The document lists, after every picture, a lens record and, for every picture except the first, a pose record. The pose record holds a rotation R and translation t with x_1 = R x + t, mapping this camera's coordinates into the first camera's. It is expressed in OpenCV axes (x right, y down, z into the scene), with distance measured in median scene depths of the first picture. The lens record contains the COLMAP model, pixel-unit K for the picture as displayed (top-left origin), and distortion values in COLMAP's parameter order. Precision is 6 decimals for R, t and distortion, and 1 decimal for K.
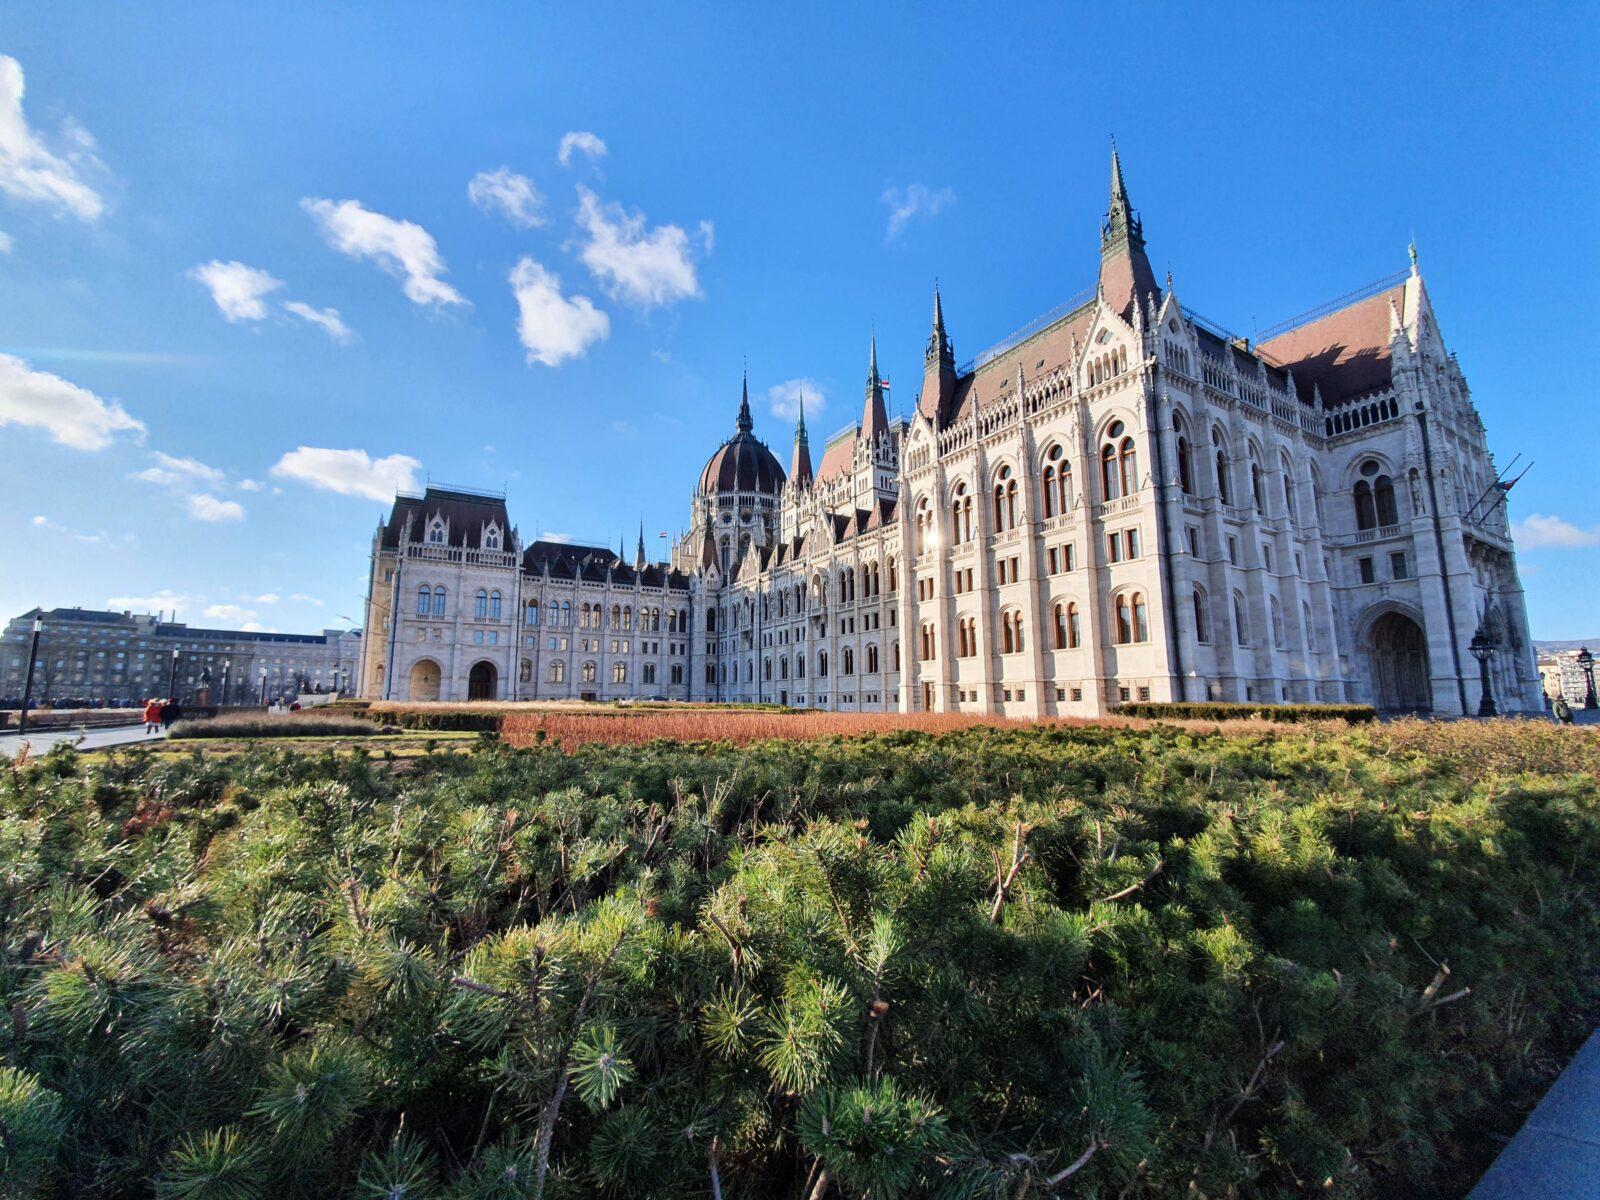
lens RADIAL K [[651.0, 0, 800.0], [0, 651.0, 600.0], [0, 0, 1]] dist [-0.001006, -0.000180]
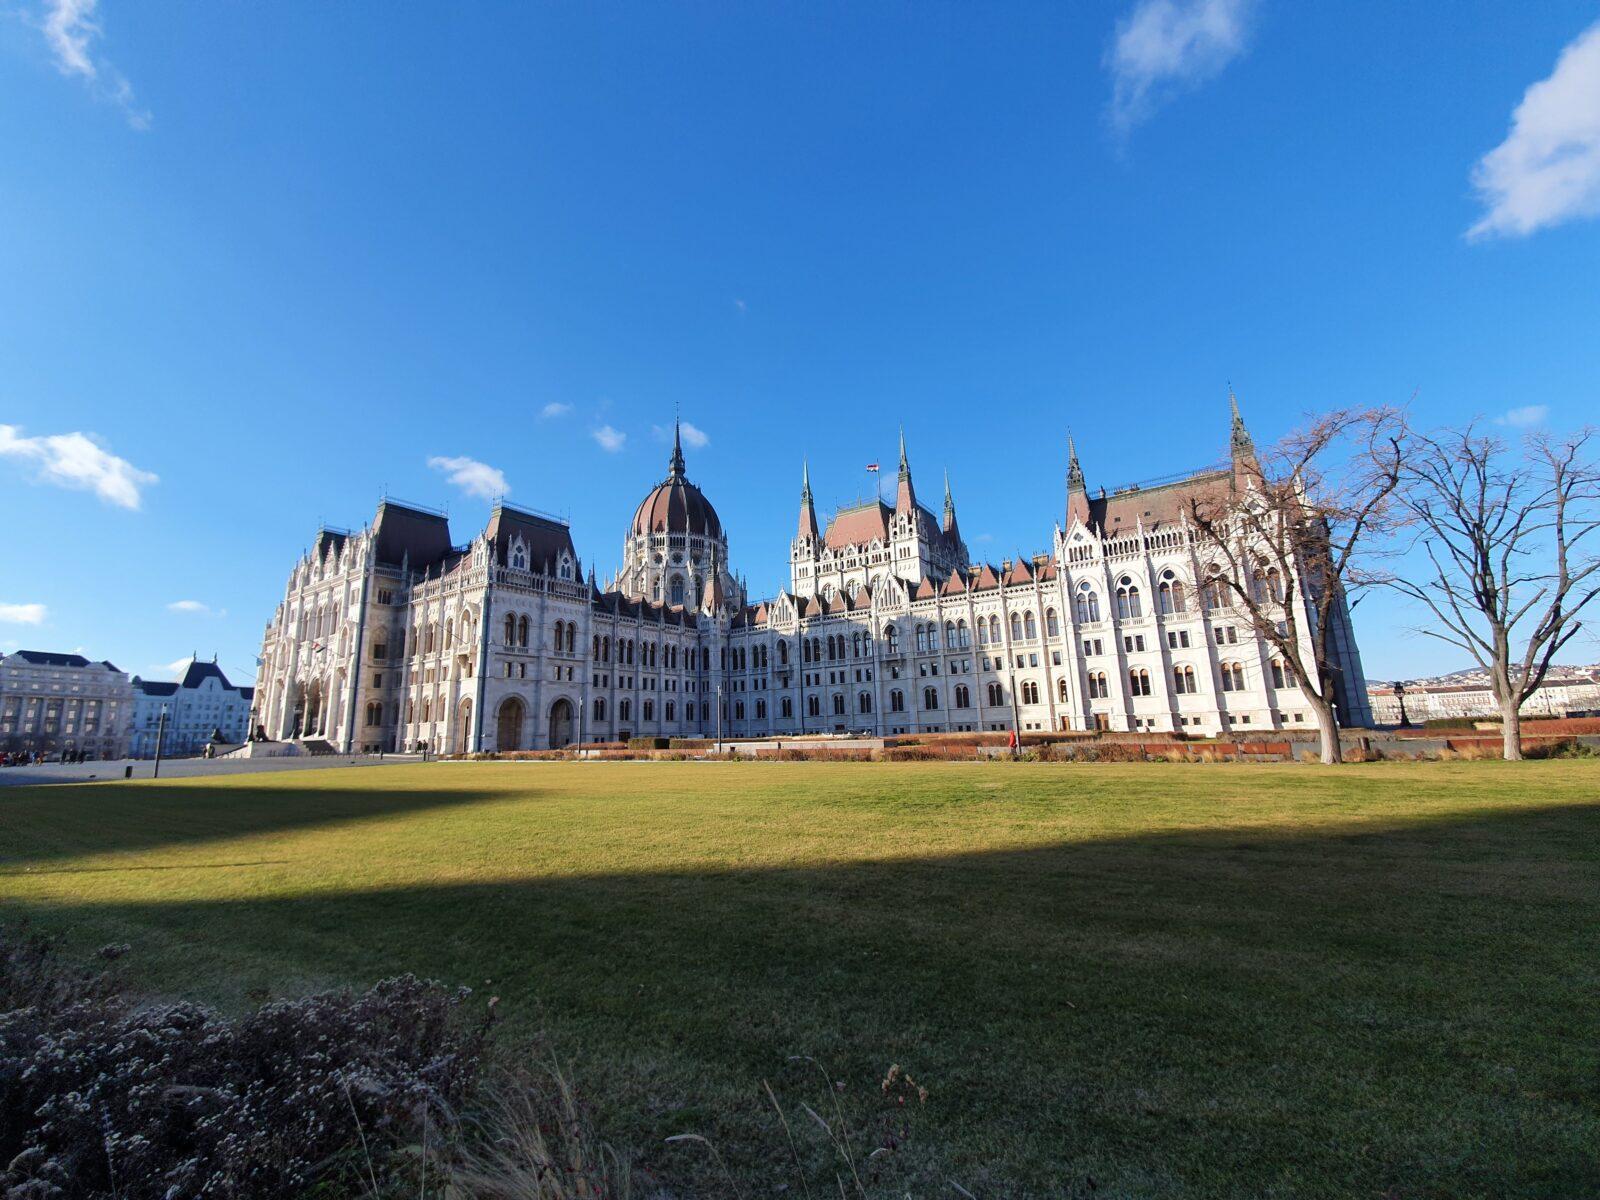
lens RADIAL K [[643.7, 0, 799.6], [0, 643.7, 607.2], [0, 0, 1]] dist [-0.000893, -0.000162]
pose [[0.894331, 0.062808, 0.442975, -0.571890], [-0.041847, 0.997500, -0.056947, 0.001372], [-0.445444, 0.032392, 0.894724, 0.016907]]
